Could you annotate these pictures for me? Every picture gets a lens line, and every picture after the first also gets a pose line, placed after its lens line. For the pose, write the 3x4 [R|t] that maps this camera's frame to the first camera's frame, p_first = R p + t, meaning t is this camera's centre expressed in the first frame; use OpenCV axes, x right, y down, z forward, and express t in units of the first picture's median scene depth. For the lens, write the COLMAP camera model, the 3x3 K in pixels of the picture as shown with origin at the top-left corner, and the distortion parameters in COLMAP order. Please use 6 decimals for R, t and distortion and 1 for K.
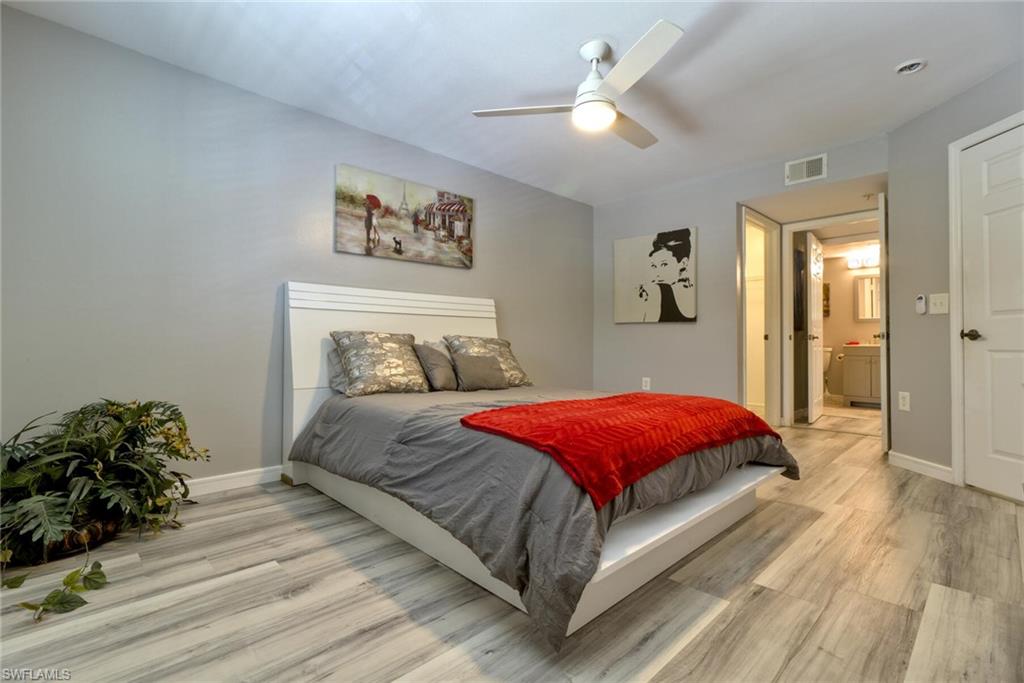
lens RADIAL K [[470.7, 0, 502.6], [0, 470.7, 334.6], [0, 0, 1]] dist [-0.017706, 0.007210]
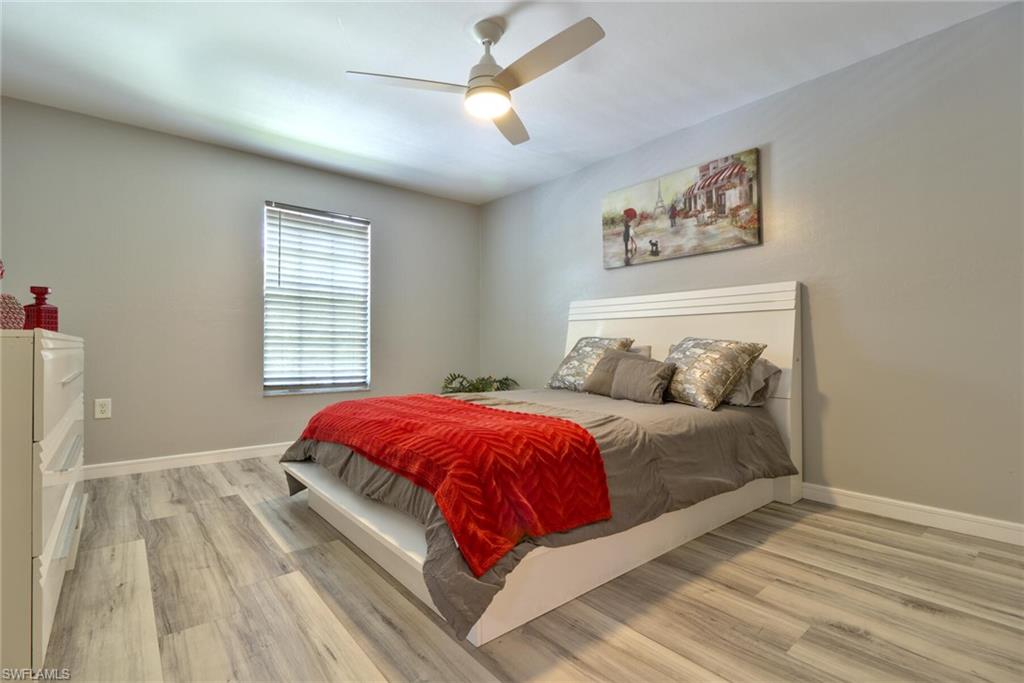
lens RADIAL K [[470.7, 0, 502.6], [0, 470.7, 334.6], [0, 0, 1]] dist [-0.017706, 0.007210]
pose [[-0.066690, -0.028253, -0.997374, 0.785651], [0.012935, 0.999491, -0.029178, 0.016436], [0.997690, -0.014847, -0.066290, 0.767232]]
